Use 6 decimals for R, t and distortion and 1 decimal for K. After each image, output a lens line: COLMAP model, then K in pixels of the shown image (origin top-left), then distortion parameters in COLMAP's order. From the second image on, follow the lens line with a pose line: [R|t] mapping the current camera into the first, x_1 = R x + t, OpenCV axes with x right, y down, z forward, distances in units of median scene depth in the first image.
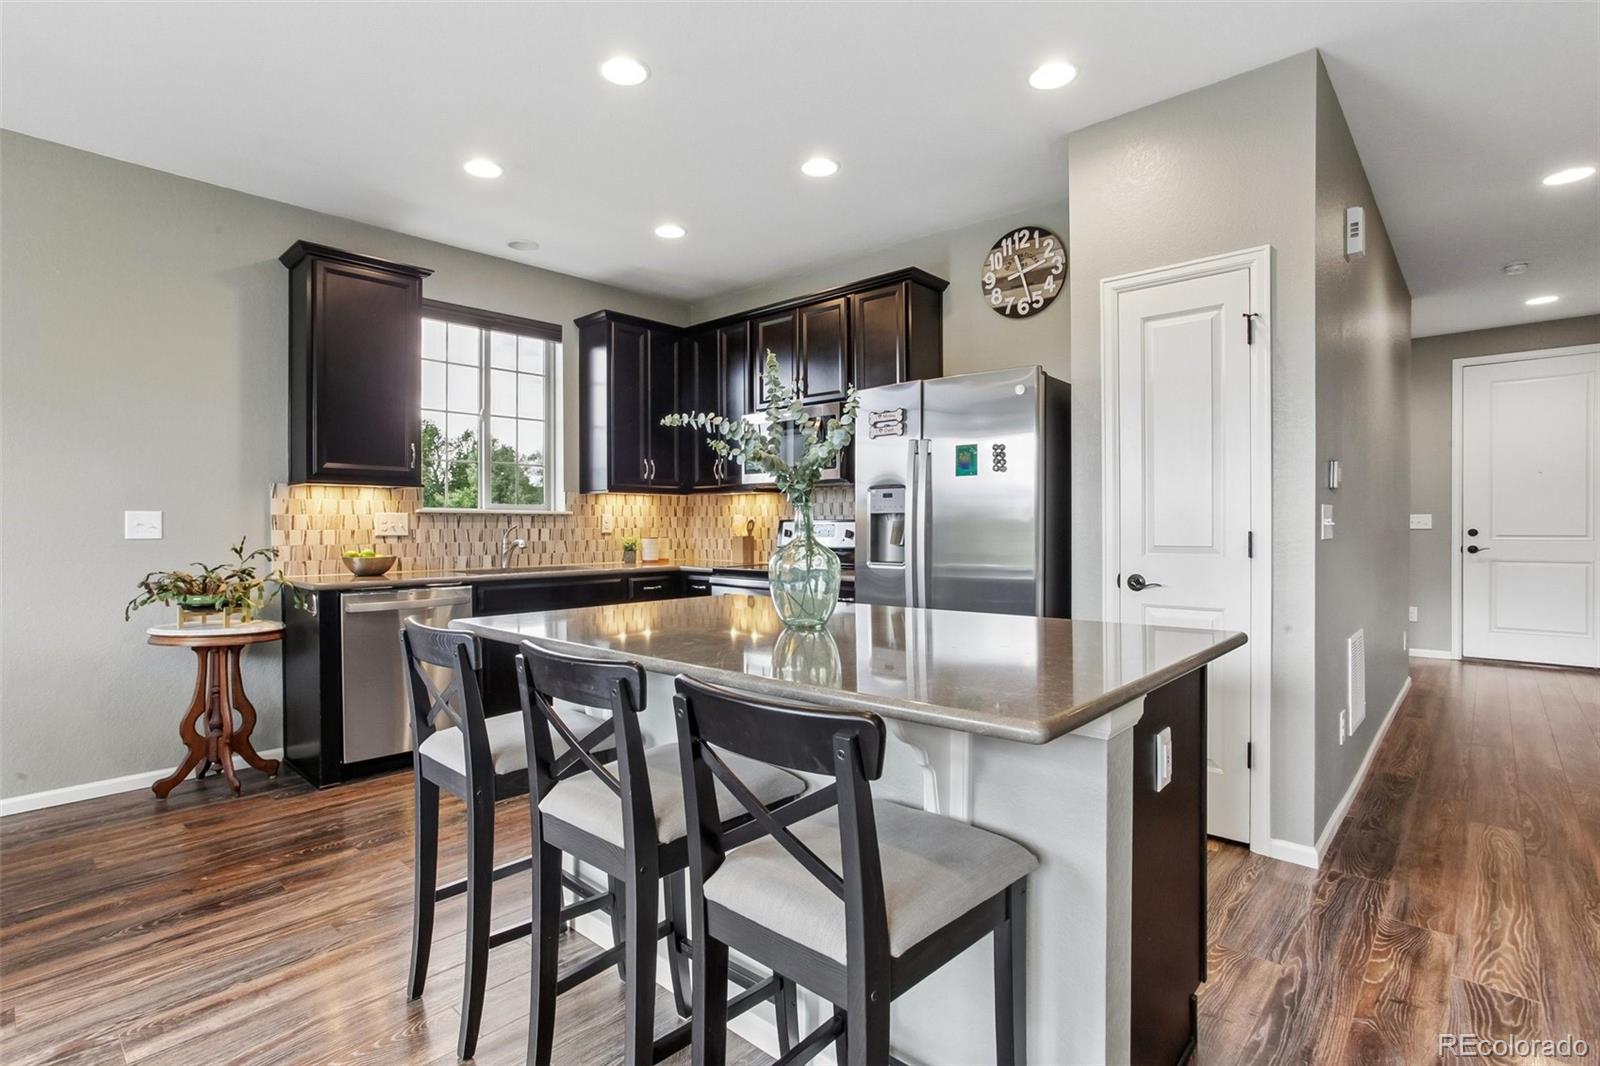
lens RADIAL K [[771.4, 0, 769.7], [0, 771.4, 525.9], [0, 0, 1]] dist [-0.044778, 0.018537]
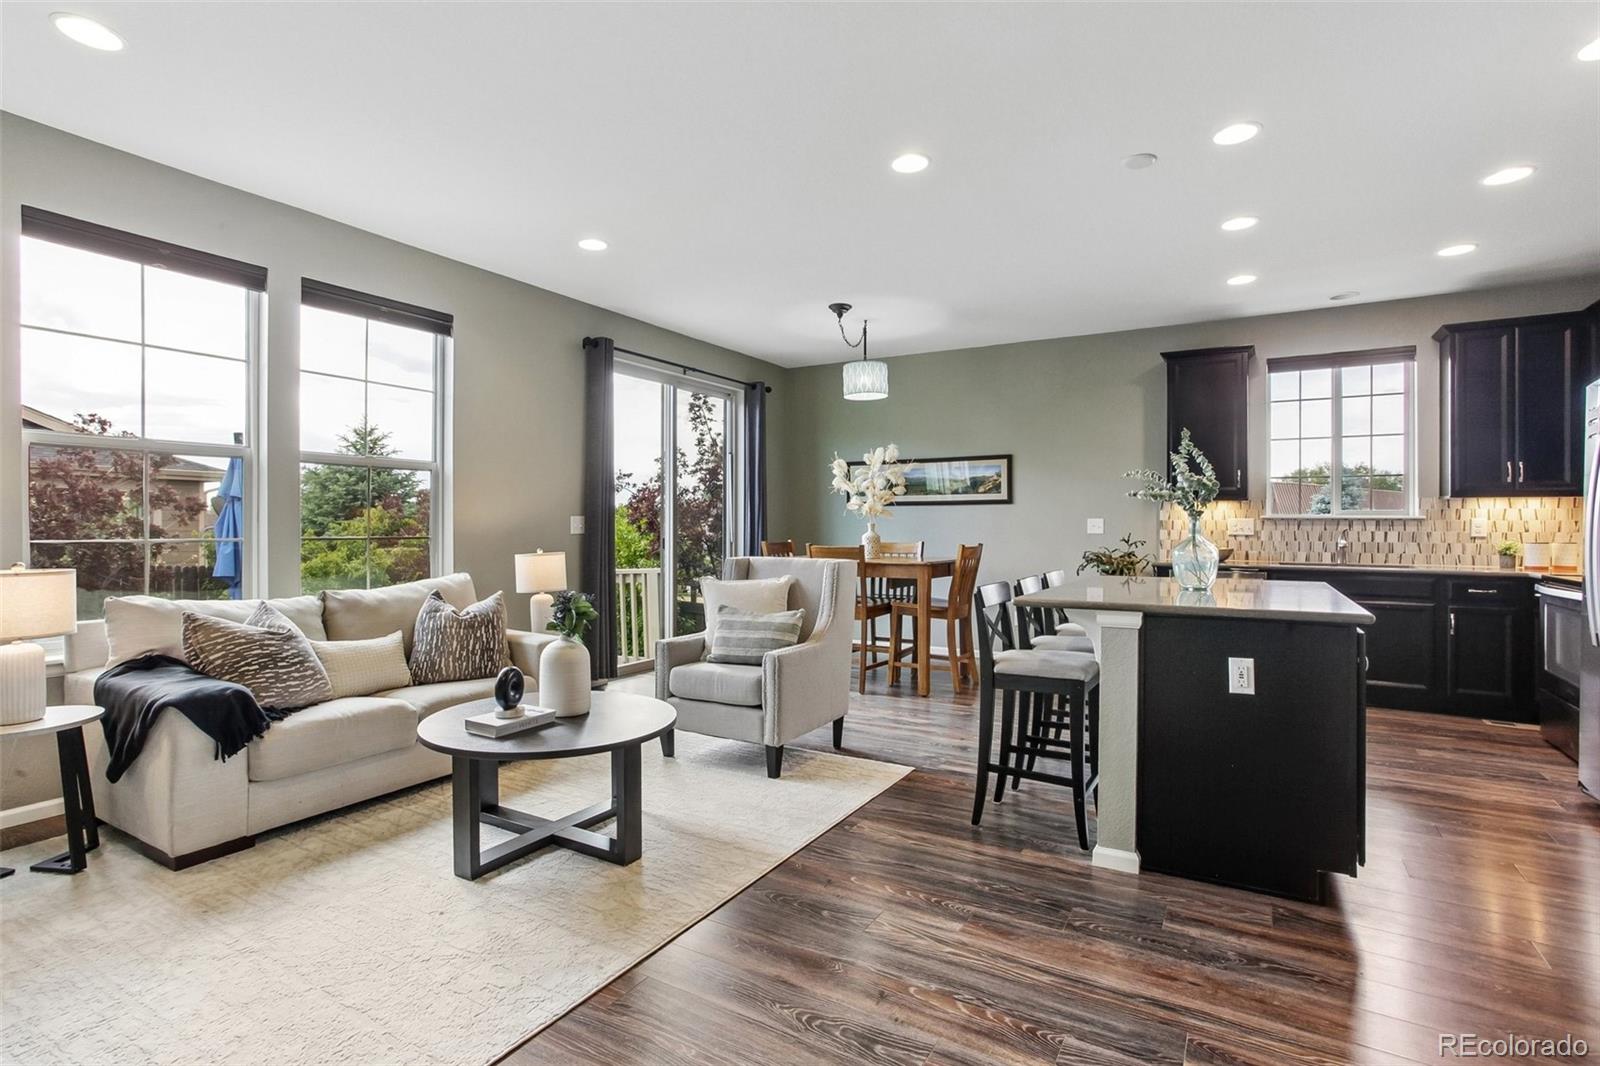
lens RADIAL K [[771.4, 0, 765.4], [0, 771.4, 527.3], [0, 0, 1]] dist [-0.044778, 0.018537]
pose [[0.202476, 0.006895, -0.979263, 0.656748], [-0.006723, 0.999961, 0.005650, -0.003011], [0.979264, 0.005439, 0.202515, -0.136754]]
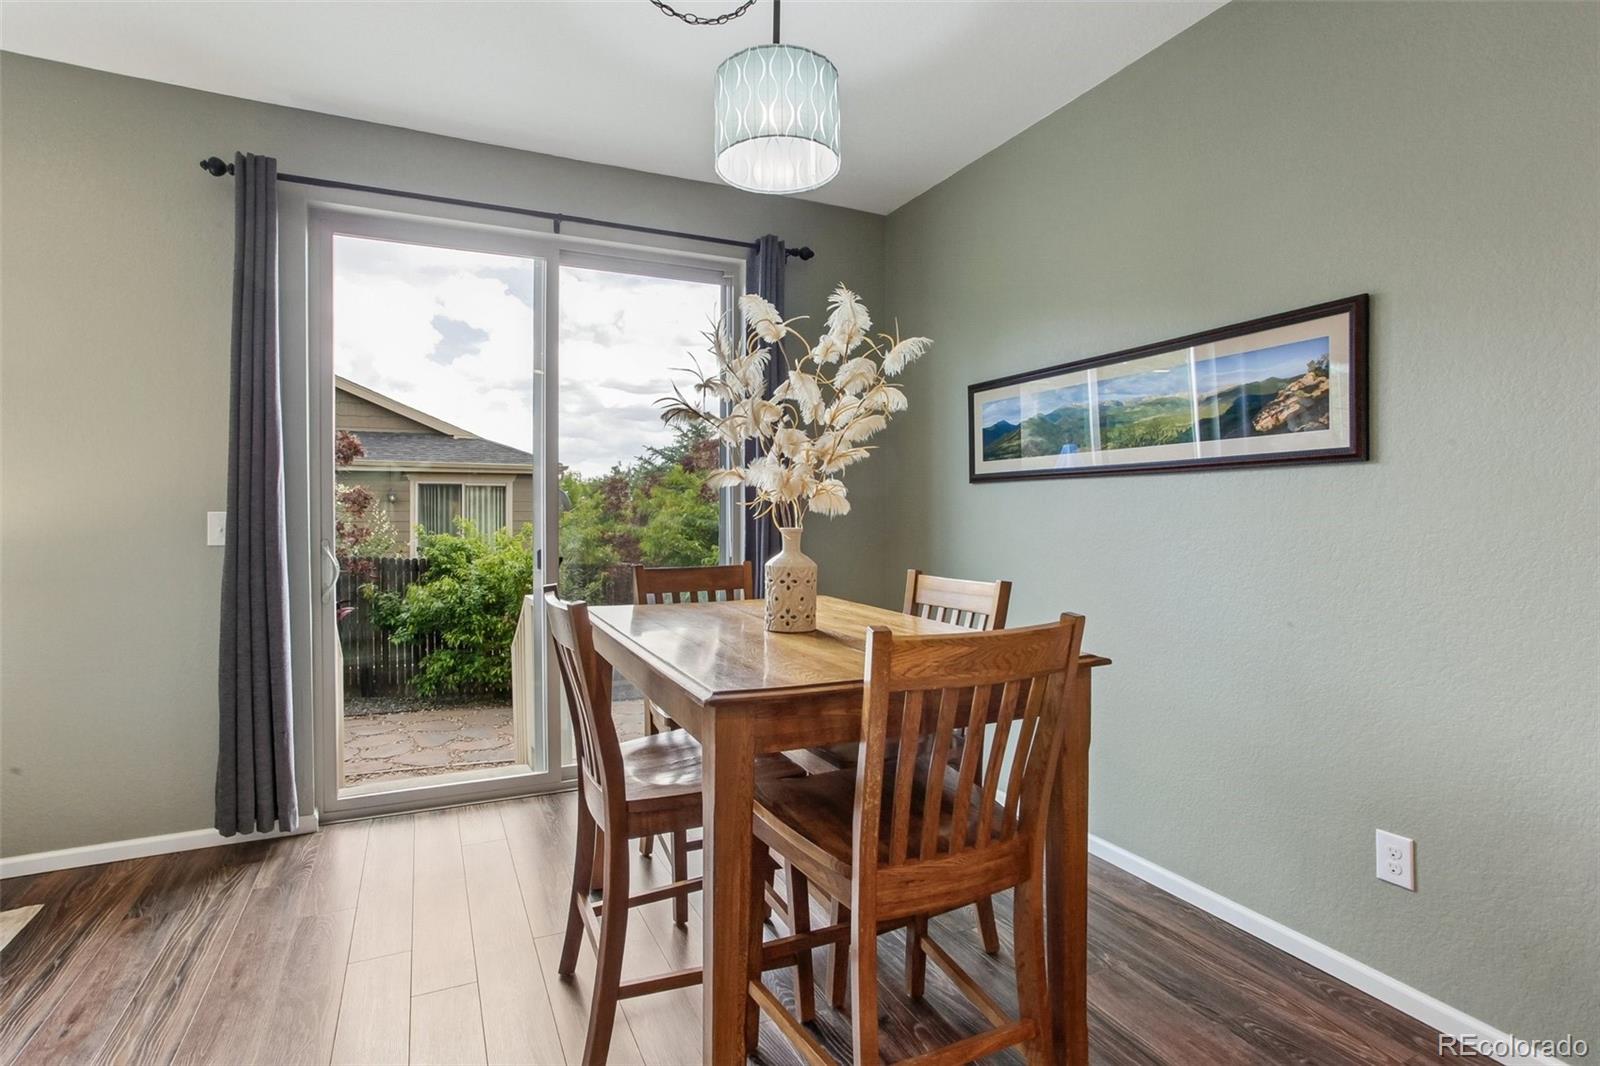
lens RADIAL K [[771.4, 0, 796.5], [0, 771.4, 518.8], [0, 0, 1]] dist [-0.044778, 0.018537]
pose [[-0.356060, 0.010314, -0.934406, -0.213480], [-0.003216, 0.999920, 0.012263, -0.014902], [0.934457, 0.007371, -0.355999, 0.503902]]
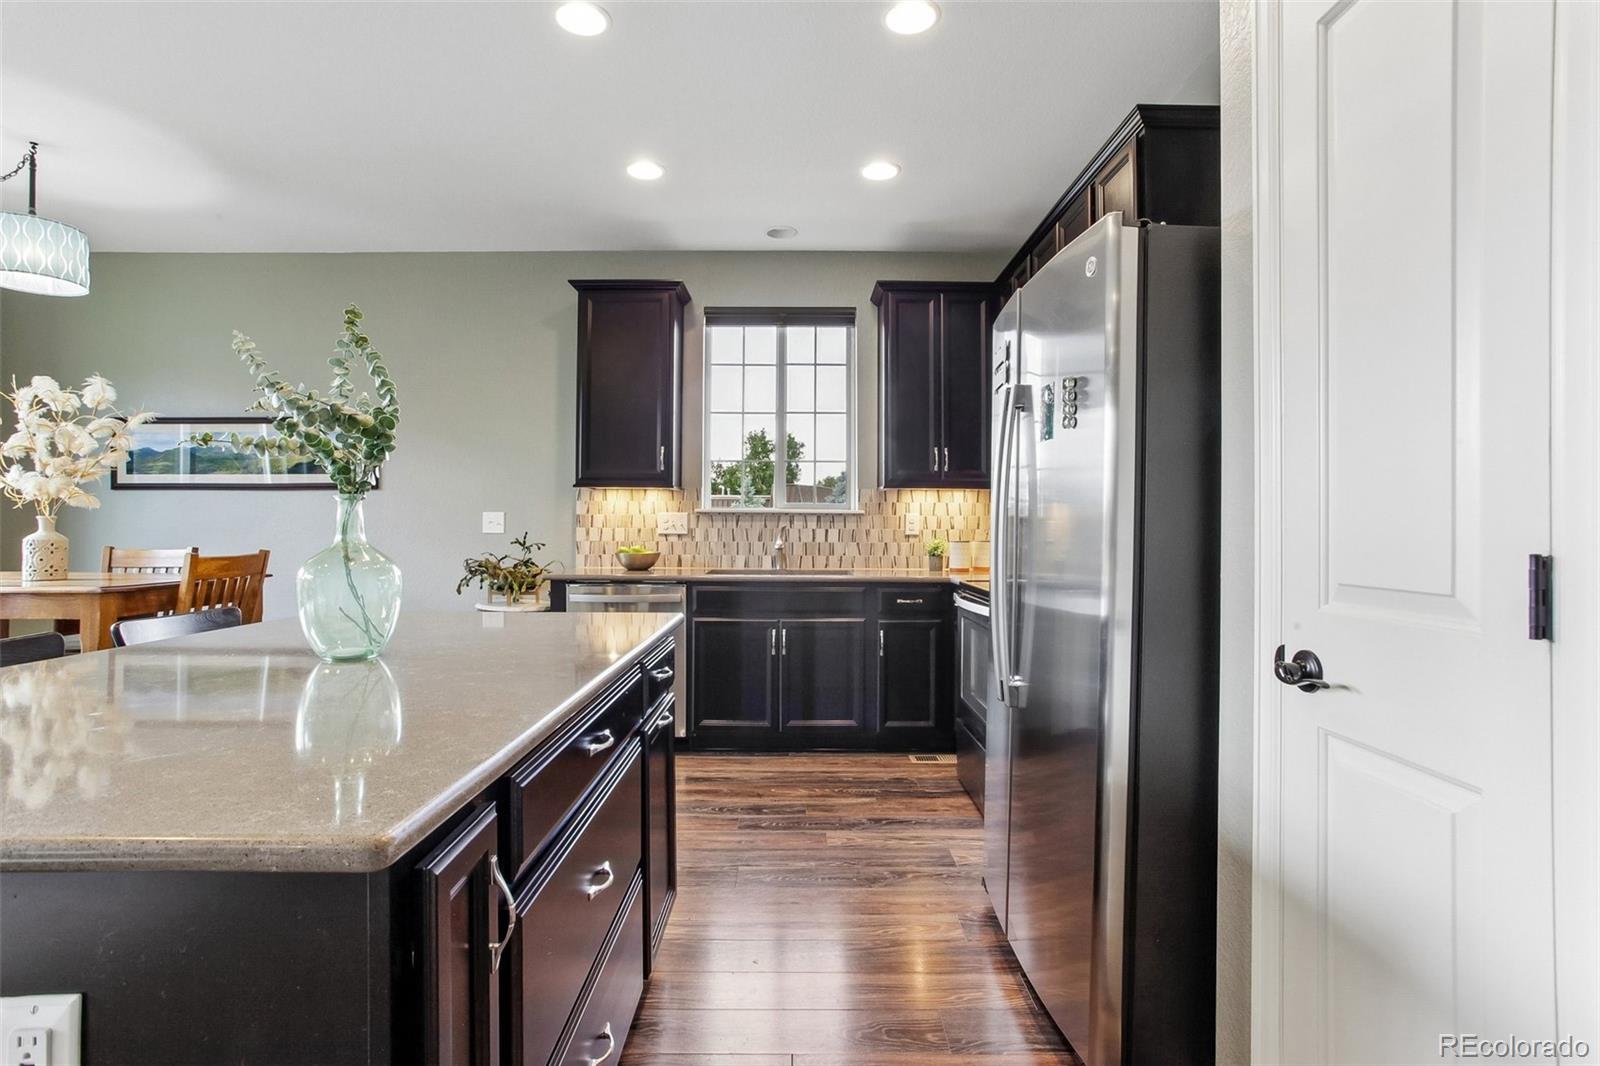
lens RADIAL K [[771.4, 0, 806.0], [0, 771.4, 523.1], [0, 0, 1]] dist [-0.044778, 0.018537]
pose [[0.693575, 0.003243, -0.720377, 0.386414], [-0.008141, 0.999961, -0.003336, -0.000307], [0.720338, 0.008179, 0.693575, 0.358107]]
